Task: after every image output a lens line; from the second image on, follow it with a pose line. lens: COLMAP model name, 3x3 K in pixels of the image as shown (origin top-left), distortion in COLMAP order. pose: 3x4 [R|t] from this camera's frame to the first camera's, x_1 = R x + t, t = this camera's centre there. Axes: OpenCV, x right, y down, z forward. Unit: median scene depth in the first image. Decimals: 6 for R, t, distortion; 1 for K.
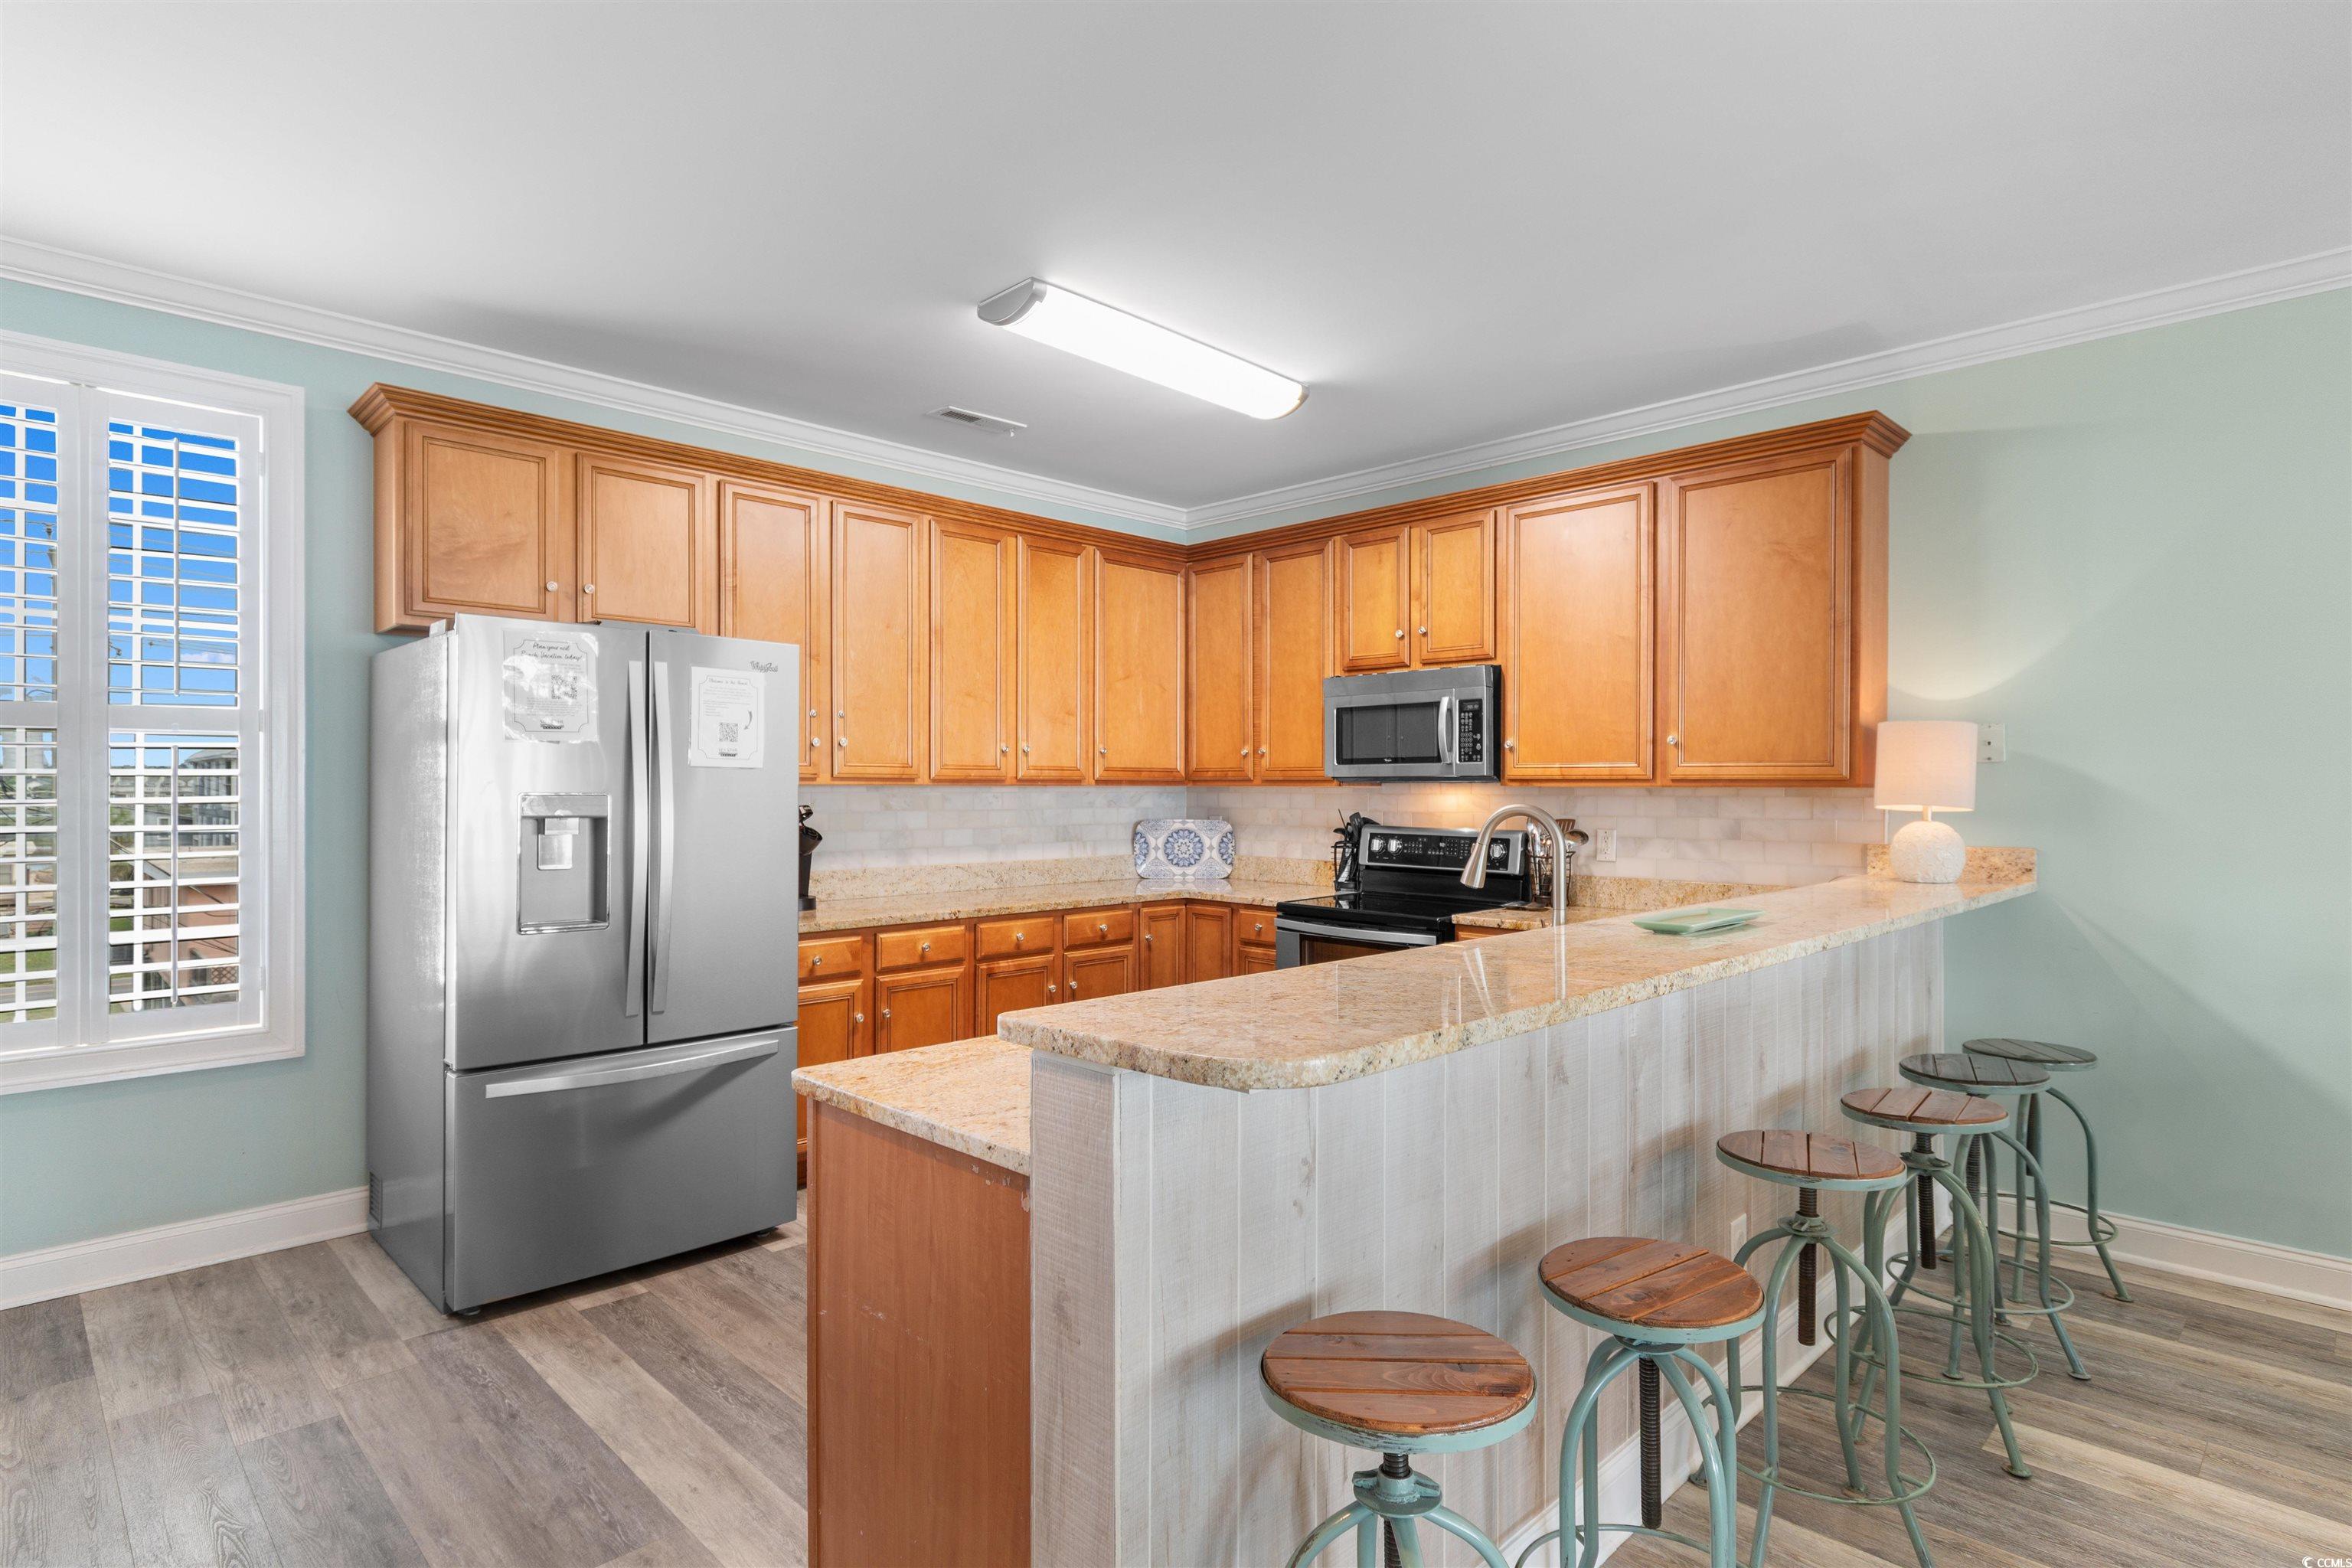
lens RADIAL K [[1206.7, 0, 1177.9], [0, 1206.7, 789.7], [0, 0, 1]] dist [-0.001500, 0.000868]
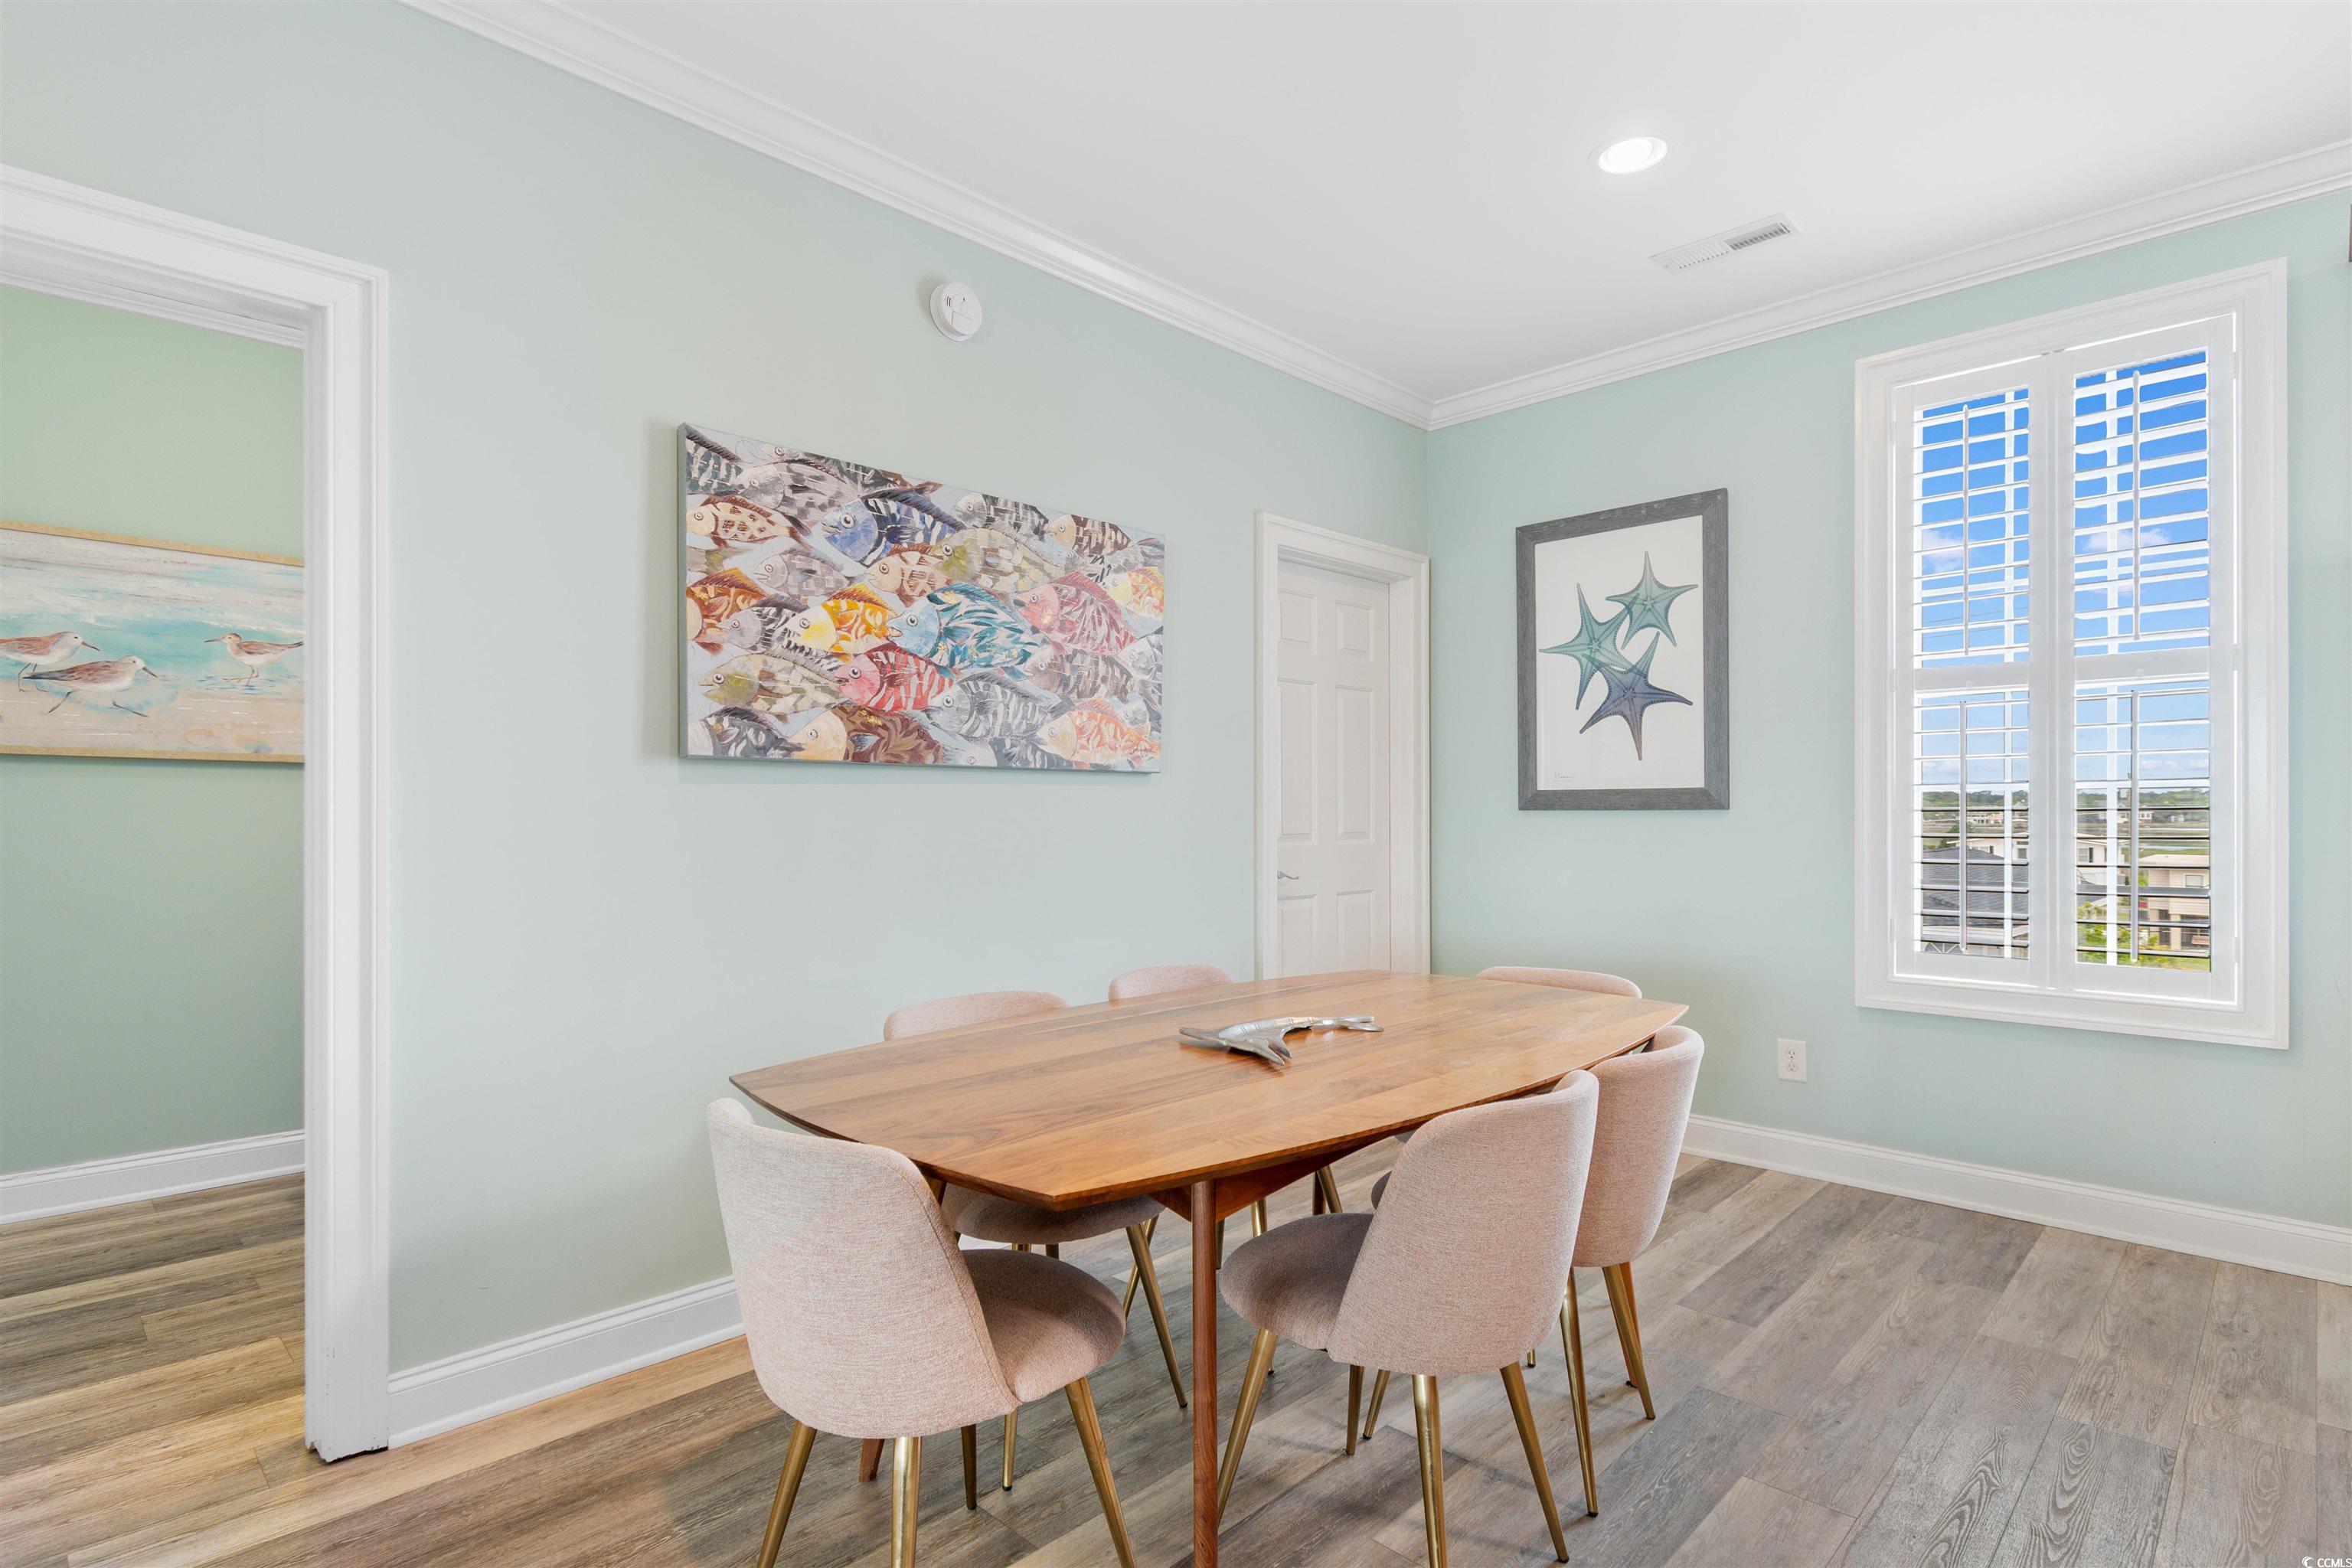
lens RADIAL K [[1197.4, 0, 1176.4], [0, 1197.4, 799.1], [0, 0, 1]] dist [0.000827, -0.000306]
pose [[0.016060, 0.002863, -0.999867, 0.094624], [0.003639, 0.999989, 0.002922, 0.037404], [0.999864, -0.003686, 0.016050, 0.198088]]
